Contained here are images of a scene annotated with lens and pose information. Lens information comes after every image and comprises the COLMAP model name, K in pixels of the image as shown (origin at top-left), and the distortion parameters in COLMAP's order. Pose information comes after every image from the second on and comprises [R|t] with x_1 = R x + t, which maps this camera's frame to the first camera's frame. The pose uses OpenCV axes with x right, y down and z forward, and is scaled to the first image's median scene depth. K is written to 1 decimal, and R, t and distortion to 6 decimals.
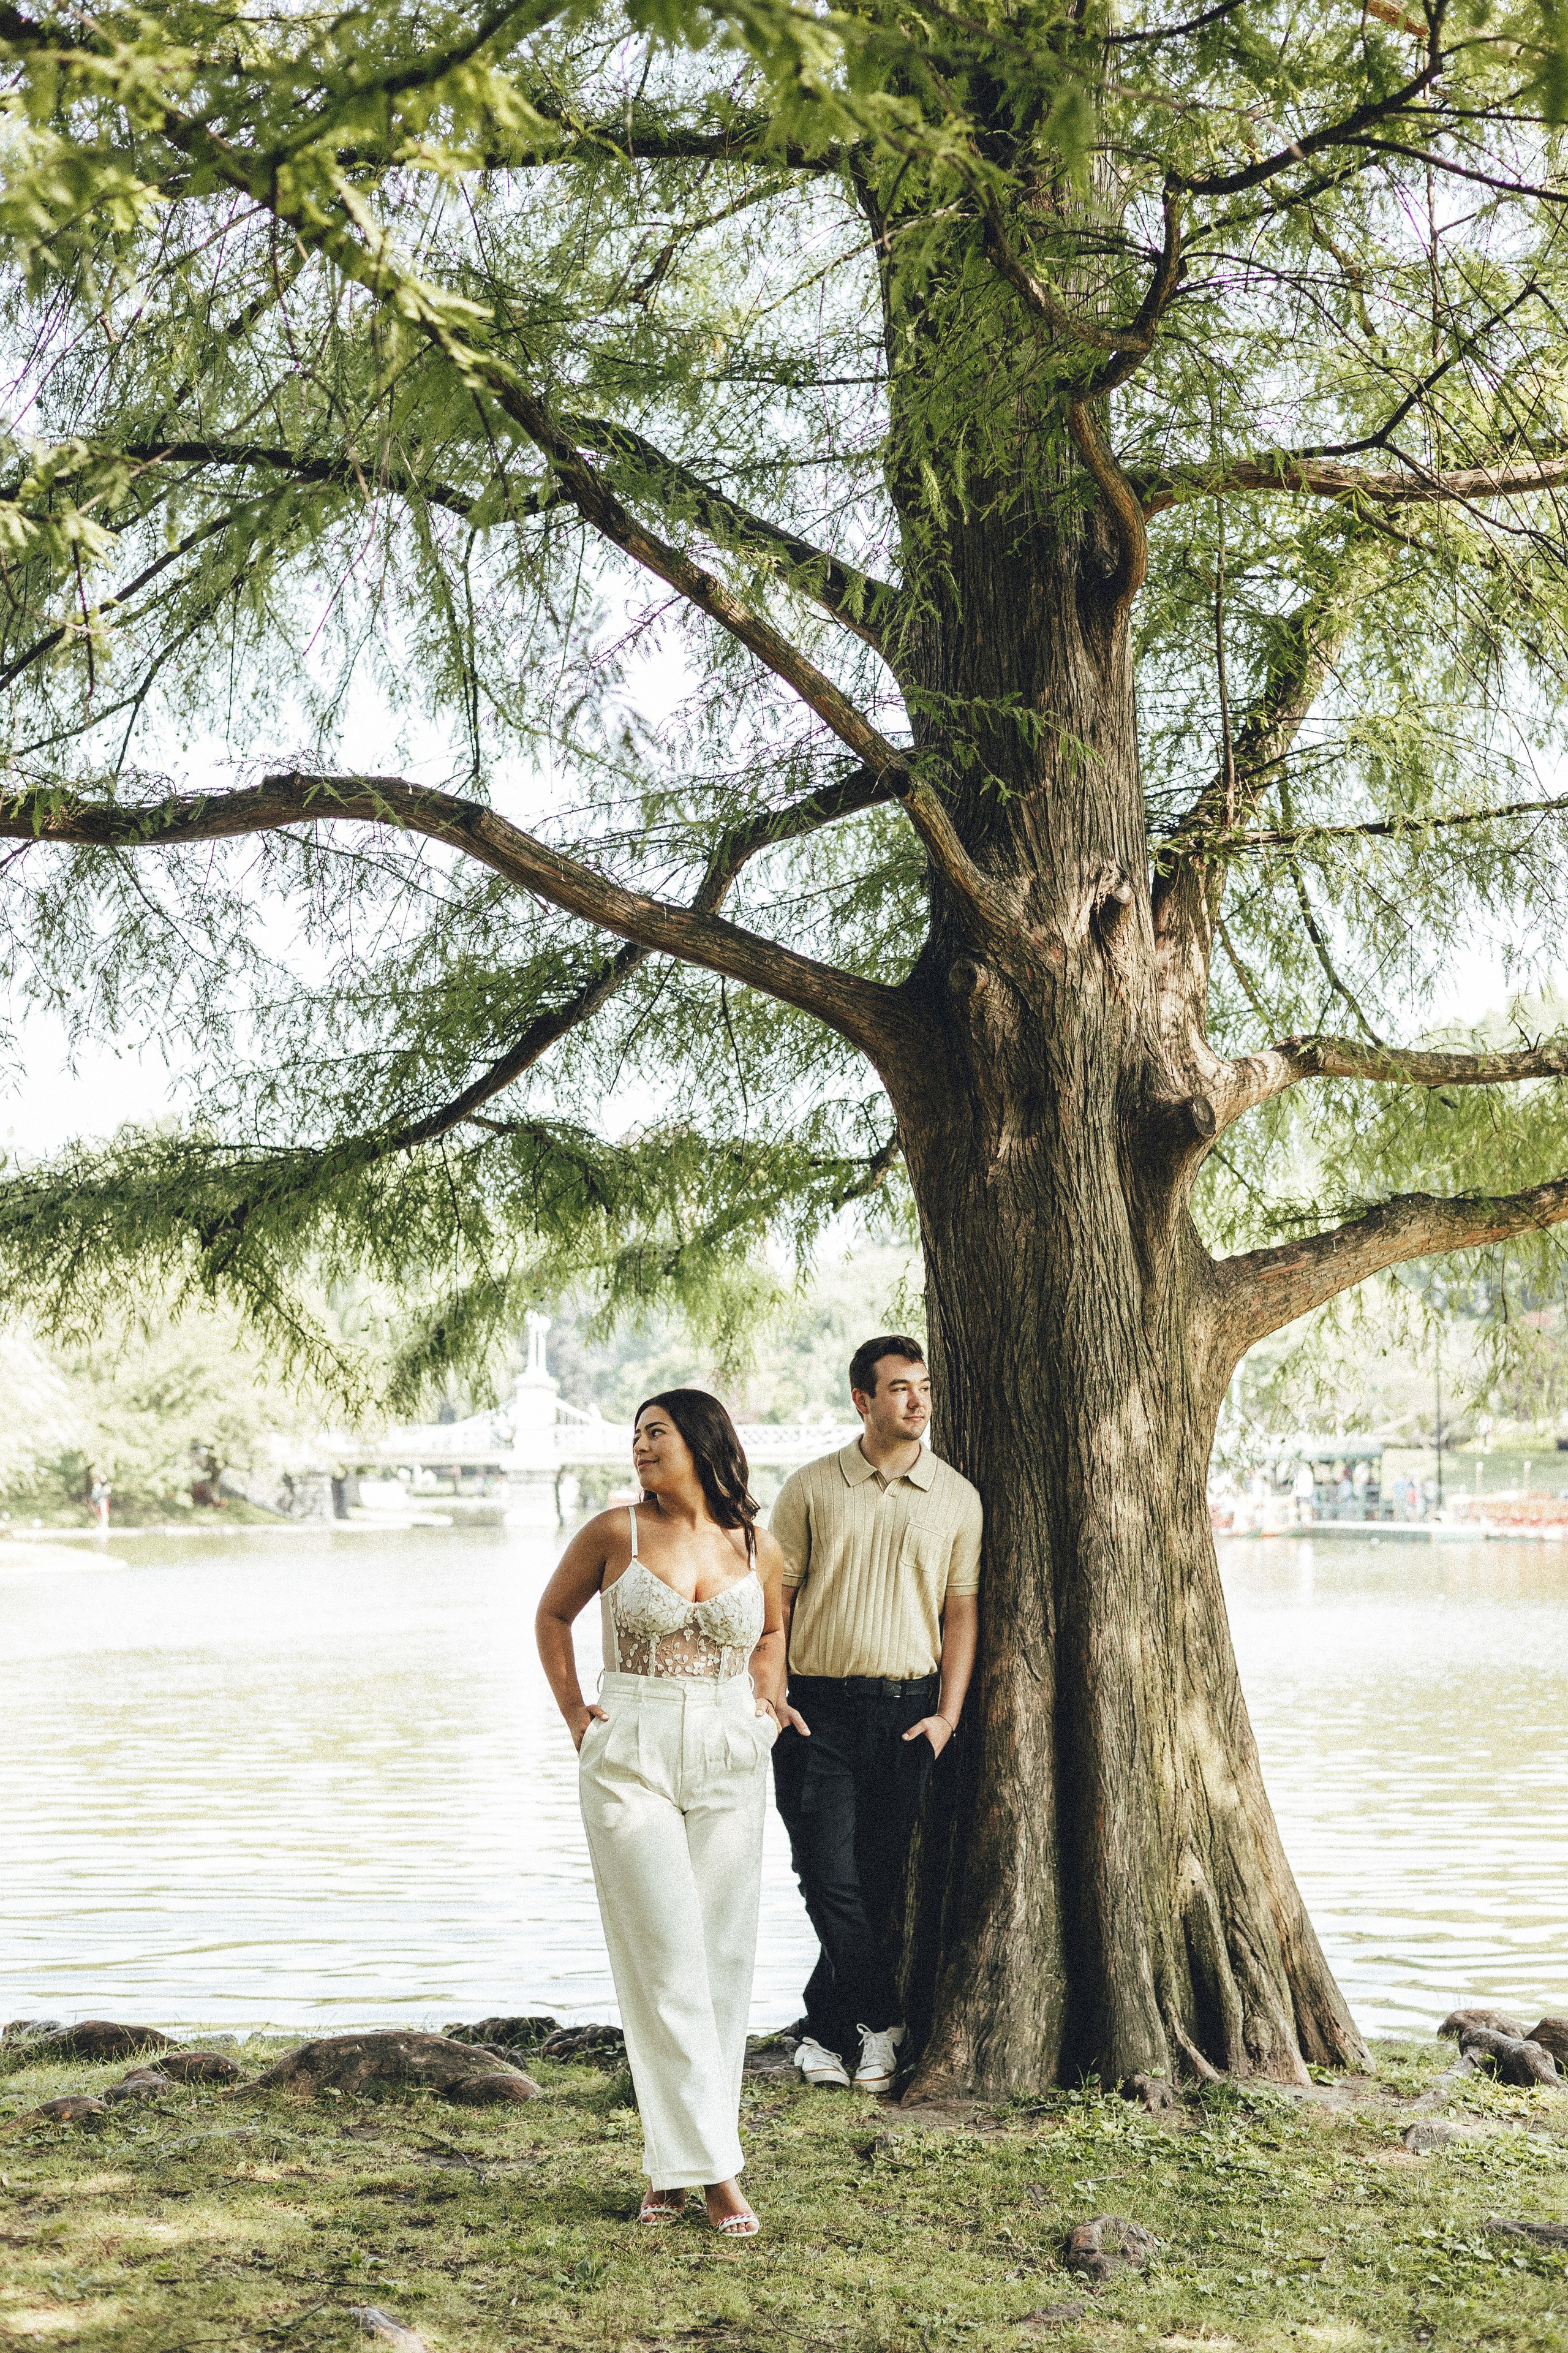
lens RADIAL K [[3305.5, 0, 795.0], [0, 3305.5, 1164.0], [0, 0, 1]] dist [0.008389, 0.040433]
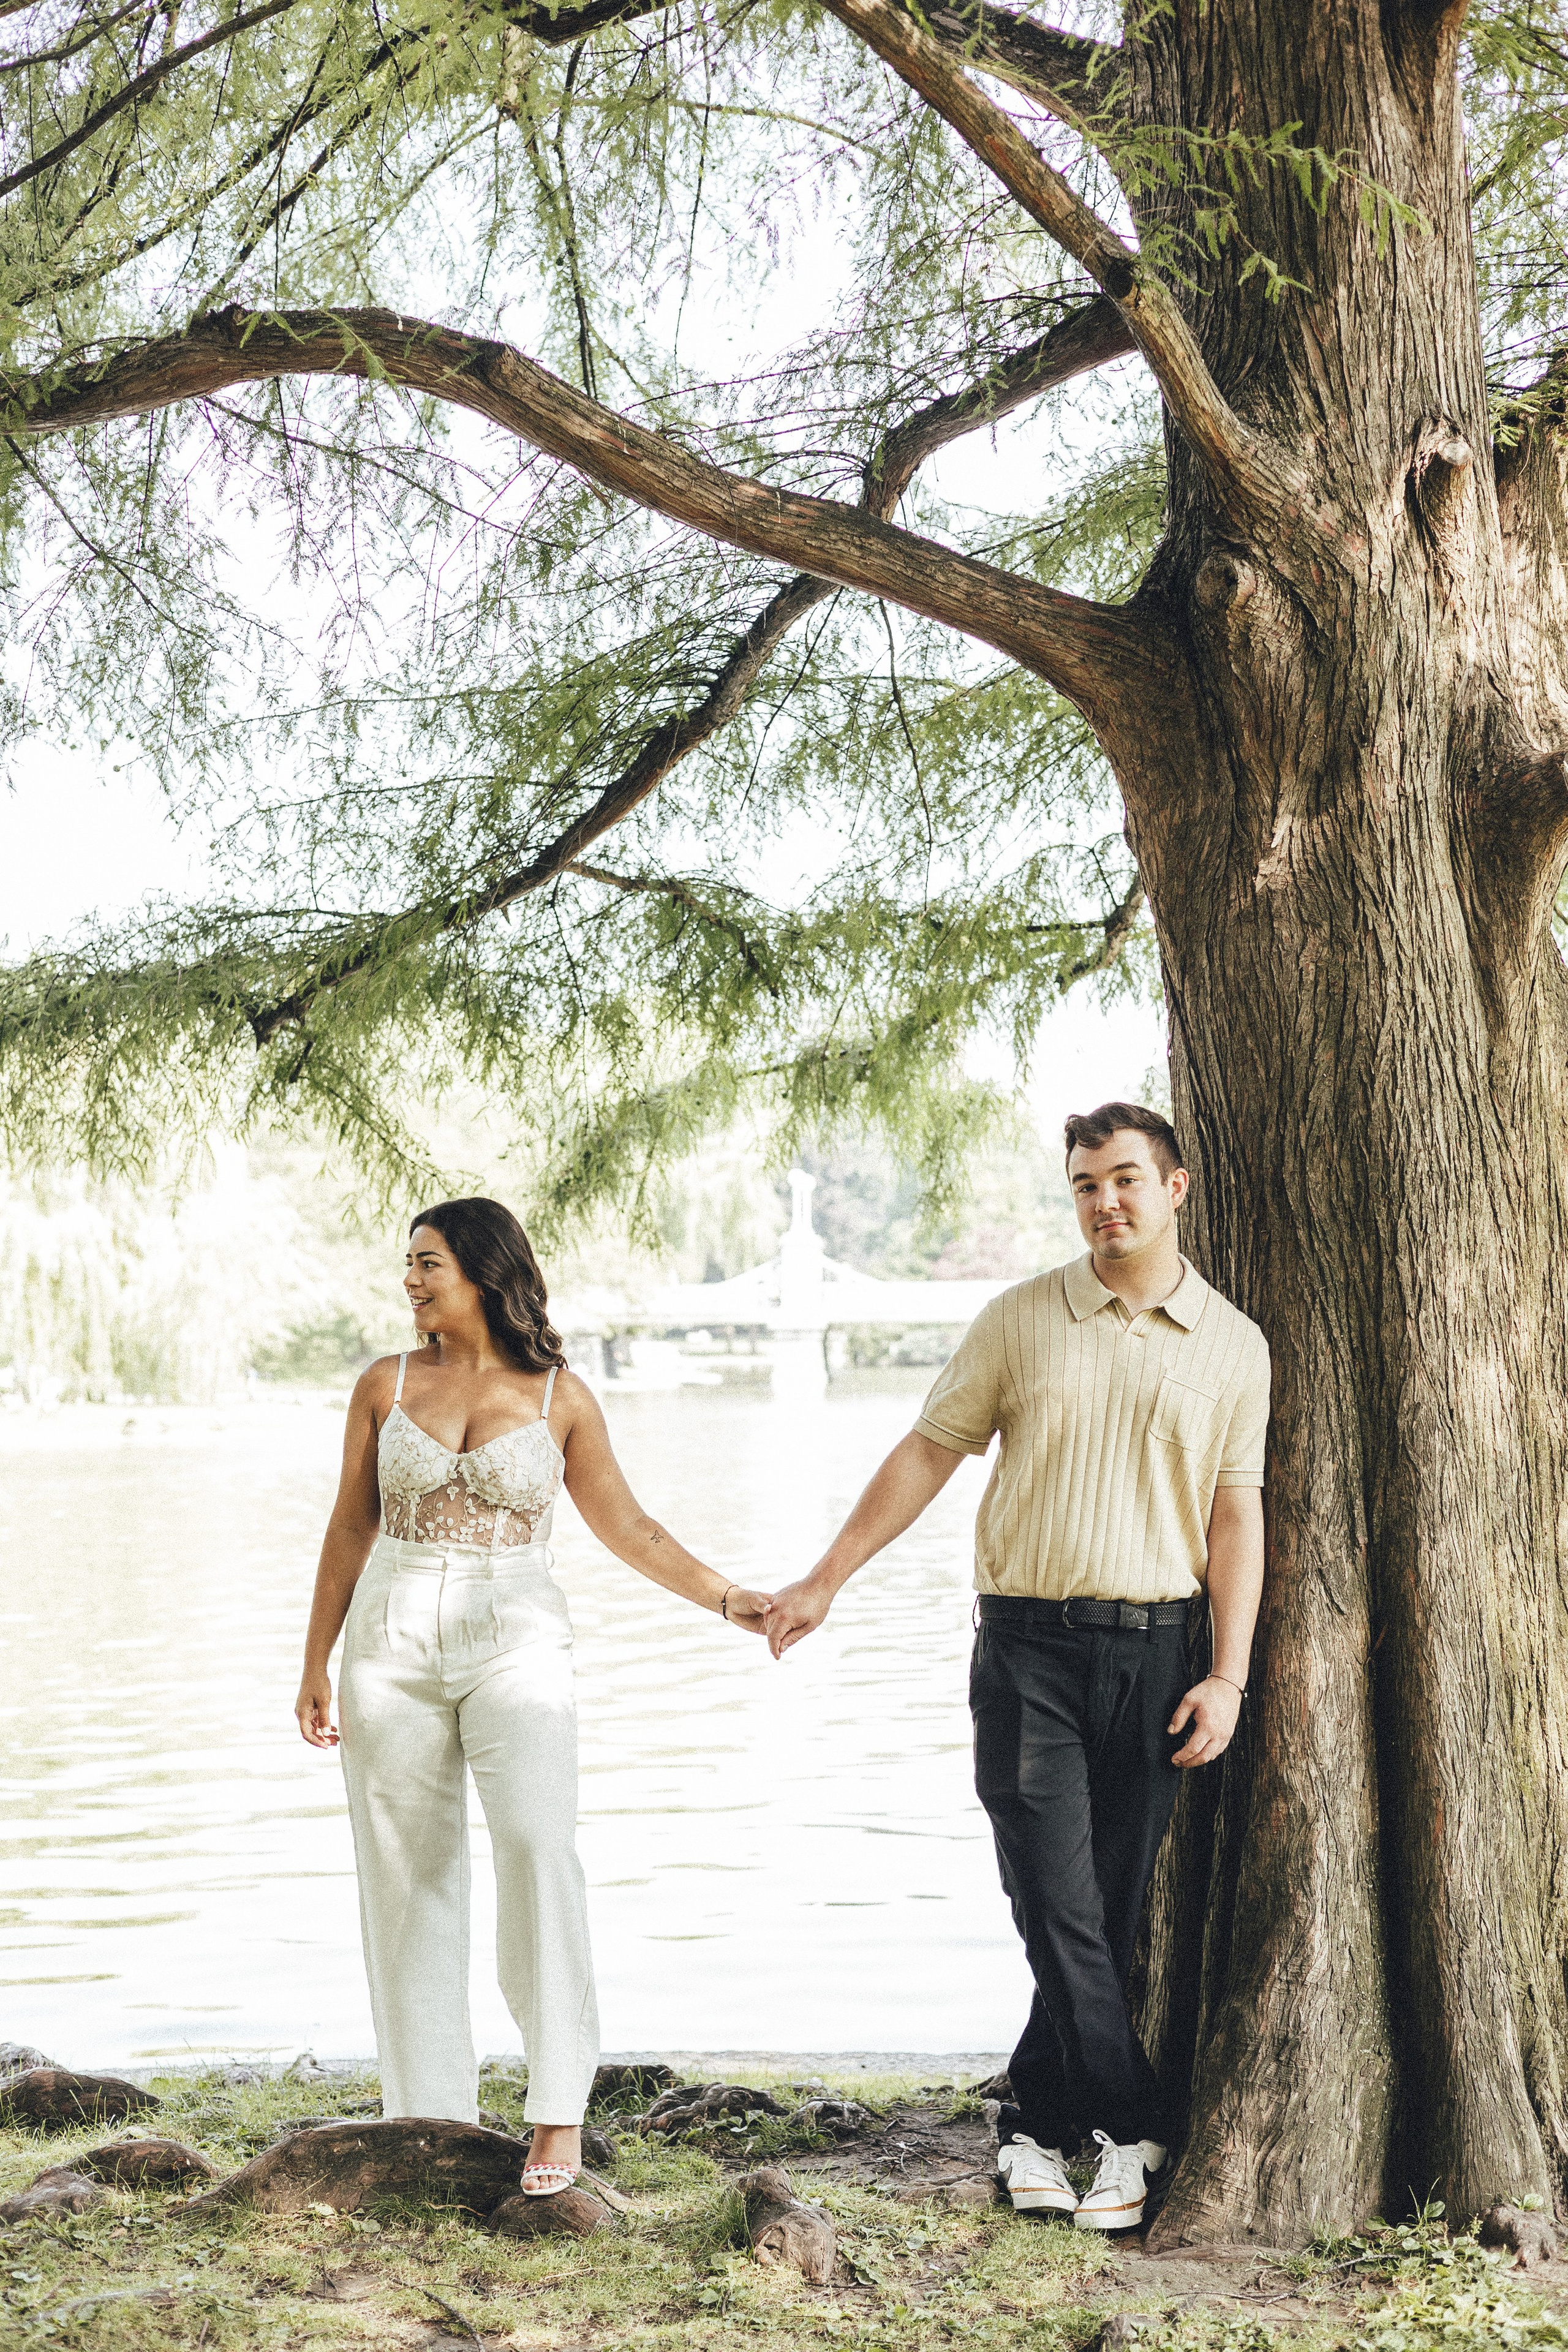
lens RADIAL K [[3346.5, 0, 791.0], [0, 3346.5, 1167.5], [0, 0, 1]] dist [0.000761, 0.077512]
pose [[0.996773, -0.014850, -0.078889, 0.016051], [0.018351, 0.998870, 0.043840, 0.031774], [0.078148, -0.045147, 0.995919, 0.303921]]
